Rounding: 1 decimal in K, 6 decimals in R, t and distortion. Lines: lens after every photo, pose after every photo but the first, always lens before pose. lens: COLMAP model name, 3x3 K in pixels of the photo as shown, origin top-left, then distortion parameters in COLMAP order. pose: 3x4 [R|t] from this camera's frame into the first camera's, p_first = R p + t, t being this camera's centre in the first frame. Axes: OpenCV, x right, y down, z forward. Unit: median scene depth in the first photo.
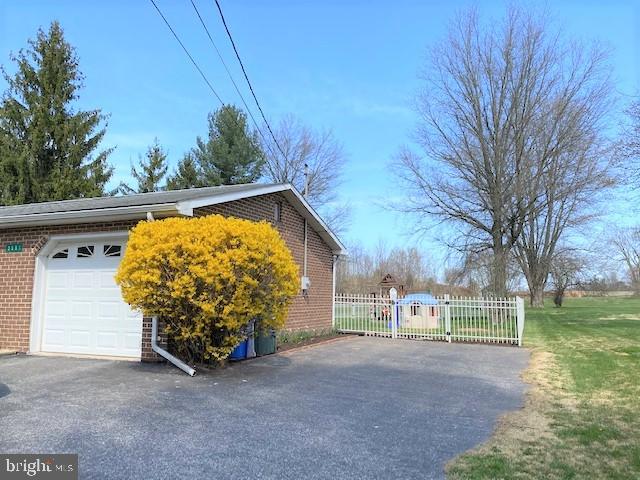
lens RADIAL K [[515.0, 0, 321.7], [0, 515.0, 237.7], [0, 0, 1]] dist [0.007486, 0.000544]
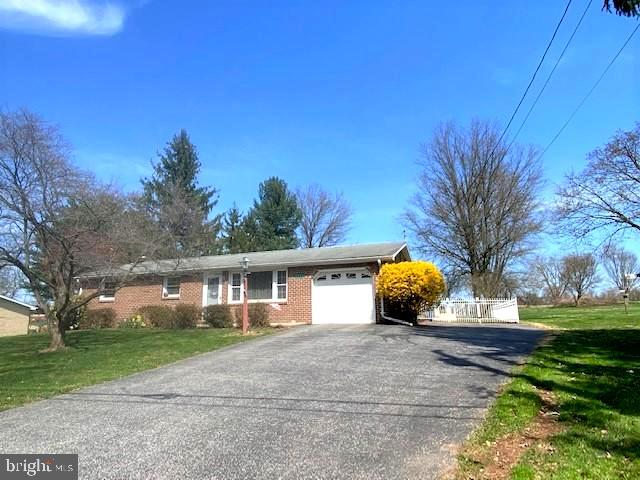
lens RADIAL K [[400.1, 0, 318.7], [0, 400.1, 238.3], [0, 0, 1]] dist [0.015114, -0.011544]
pose [[0.999513, -0.014793, 0.027467, -0.148813], [0.016769, 0.997180, -0.073156, -0.003445], [-0.026307, 0.073581, 0.996942, -0.186754]]
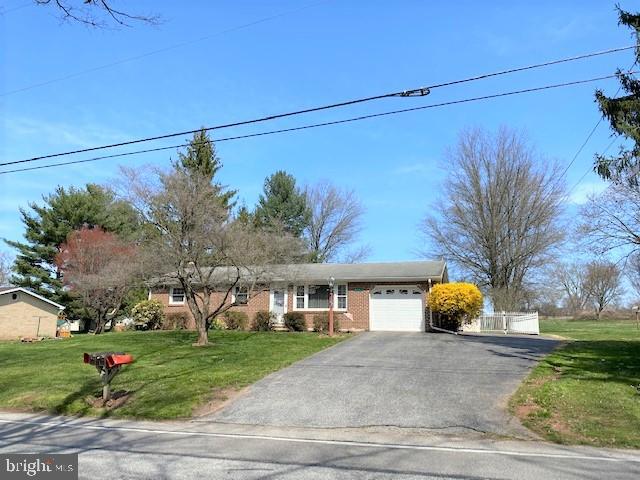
lens RADIAL K [[473.3, 0, 319.0], [0, 473.3, 243.0], [0, 0, 1]] dist [-0.013505, 0.002622]
pose [[0.998355, 0.018254, 0.054345, -0.246793], [-0.015659, 0.998734, -0.047800, -0.025786], [-0.055149, 0.046871, 0.997377, -0.358954]]
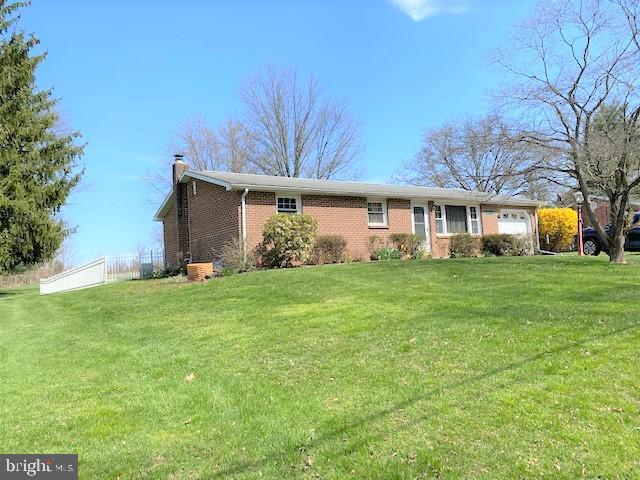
lens RADIAL K [[473.3, 0, 319.8], [0, 473.3, 240.1], [0, 0, 1]] dist [-0.013505, 0.002622]
pose [[0.574295, 0.002111, 0.818646, -0.742196], [-0.081350, 0.995194, 0.054503, 0.023942], [-0.814597, -0.097898, 0.571707, 0.105340]]
